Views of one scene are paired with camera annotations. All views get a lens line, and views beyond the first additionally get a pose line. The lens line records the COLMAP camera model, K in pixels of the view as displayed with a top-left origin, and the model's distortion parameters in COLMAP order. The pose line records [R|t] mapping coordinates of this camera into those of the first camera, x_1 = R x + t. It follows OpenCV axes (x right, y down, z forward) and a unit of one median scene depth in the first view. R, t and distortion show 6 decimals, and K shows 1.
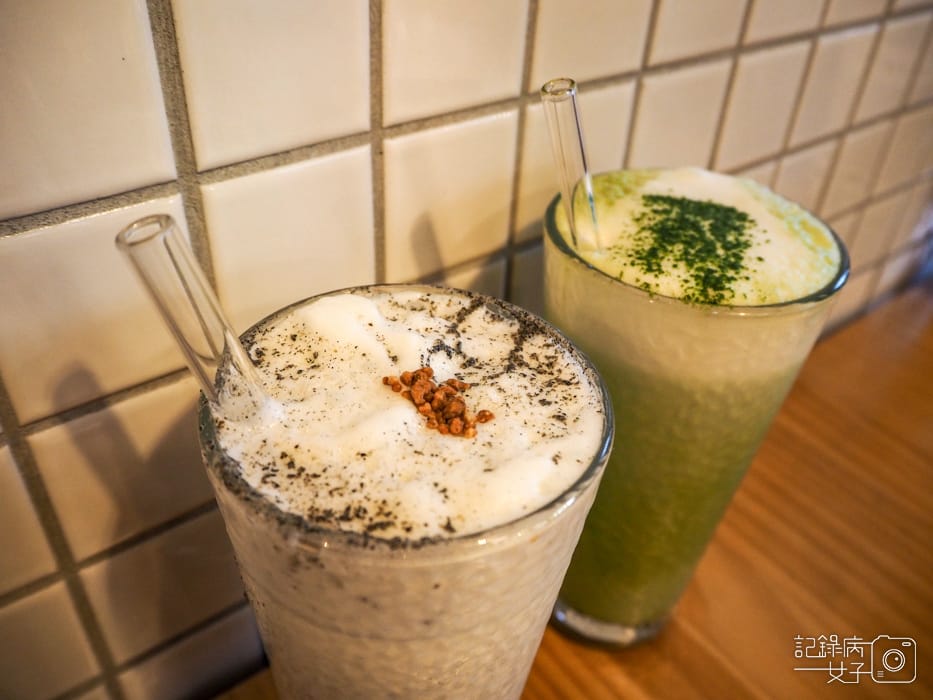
lens RADIAL K [[800.0, 0, 469.1], [0, 800.0, 348.5], [0, 0, 1]] dist [-0.054787, -0.003426]
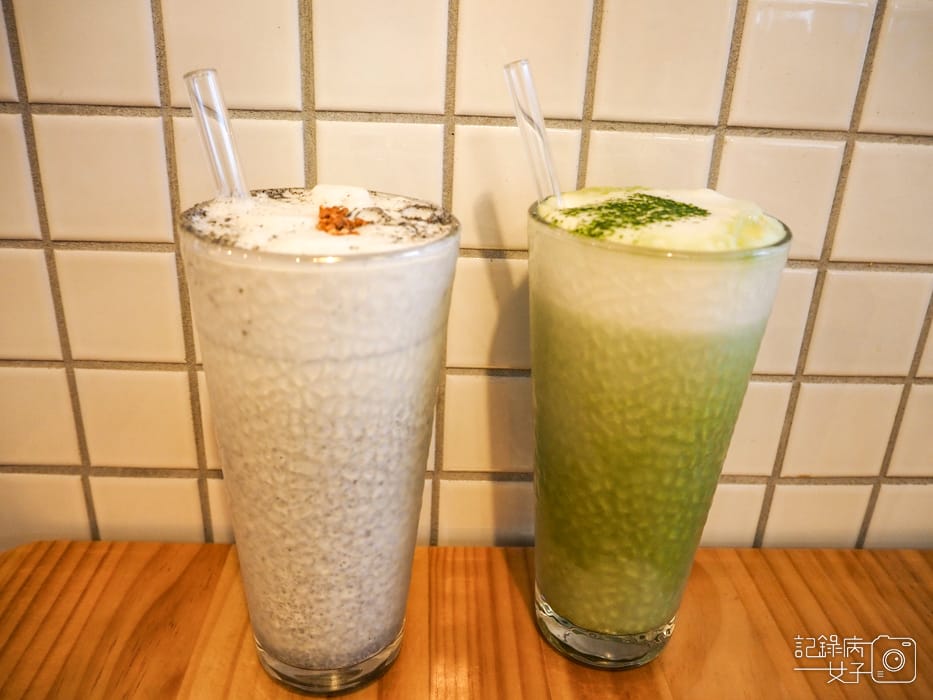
lens RADIAL K [[800.0, 0, 467.1], [0, 800.0, 351.0], [0, 0, 1]] dist [-0.054787, -0.003426]
pose [[0.808156, 0.212946, -0.549124, 0.825051], [-0.351093, 0.922765, -0.158869, 0.346471], [0.472882, 0.321184, 0.820502, -0.009709]]
